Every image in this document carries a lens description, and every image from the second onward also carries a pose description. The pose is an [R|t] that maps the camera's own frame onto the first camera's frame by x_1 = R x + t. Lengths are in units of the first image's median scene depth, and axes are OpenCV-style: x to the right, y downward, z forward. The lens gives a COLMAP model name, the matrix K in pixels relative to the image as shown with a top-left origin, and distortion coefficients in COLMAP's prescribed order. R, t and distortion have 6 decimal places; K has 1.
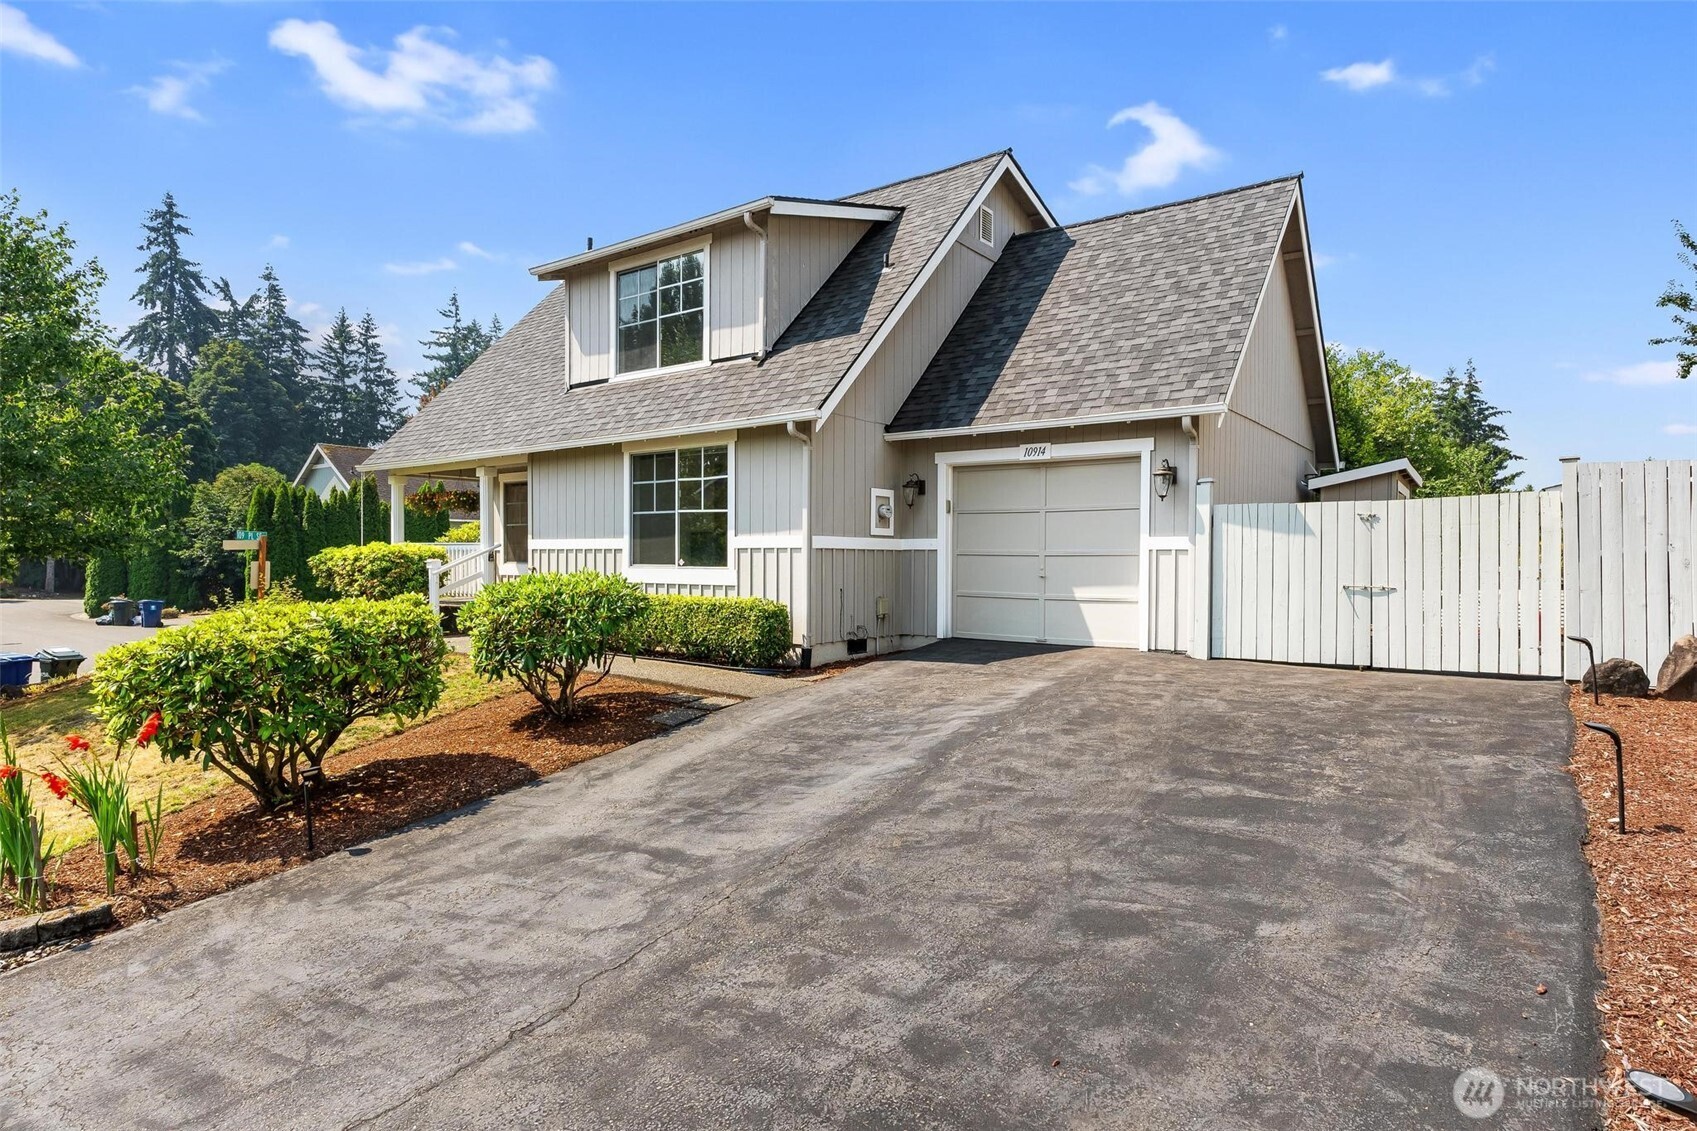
lens RADIAL K [[937.0, 0, 848.5], [0, 937.0, 565.5], [0, 0, 1]] dist [0.001677, -0.000202]
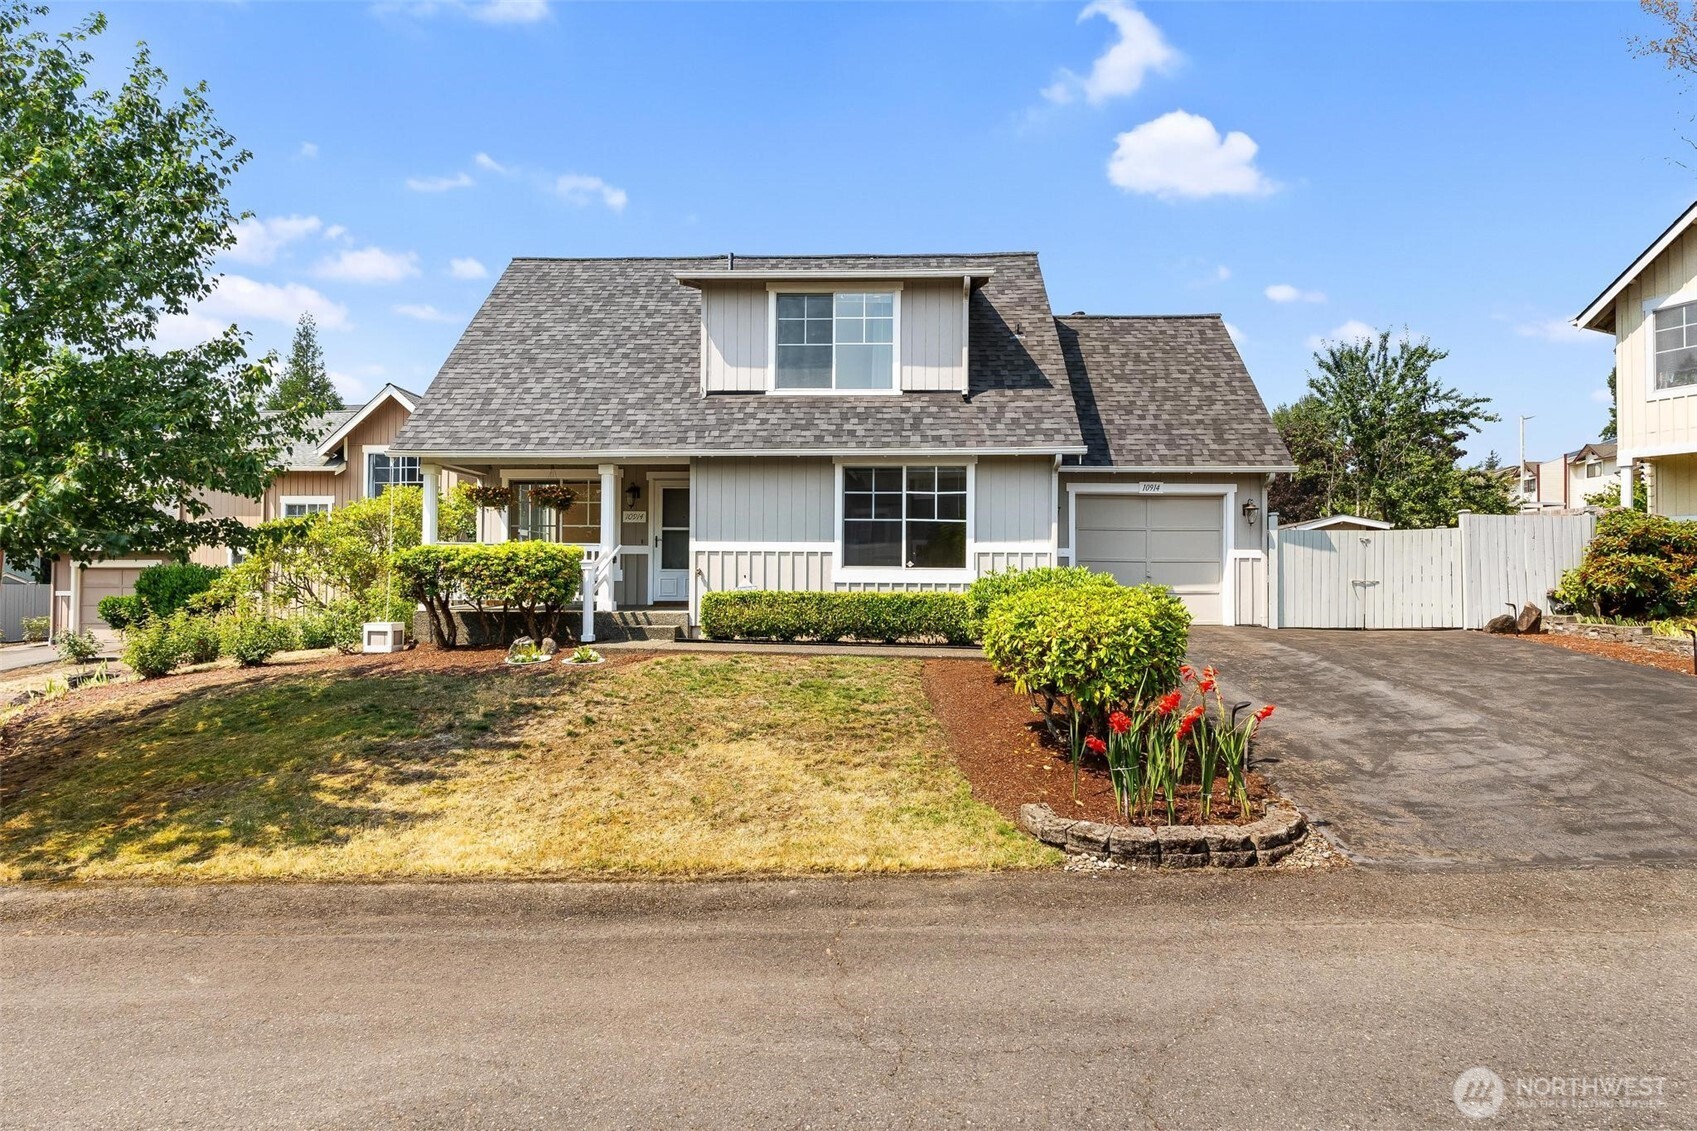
lens RADIAL K [[937.0, 0, 848.5], [0, 937.0, 565.5], [0, 0, 1]] dist [0.001677, -0.000202]
pose [[0.826421, 0.010112, 0.562961, -0.898274], [0.000168, 0.999834, -0.018205, 0.019233], [-0.563052, 0.015140, 0.826283, 0.088659]]
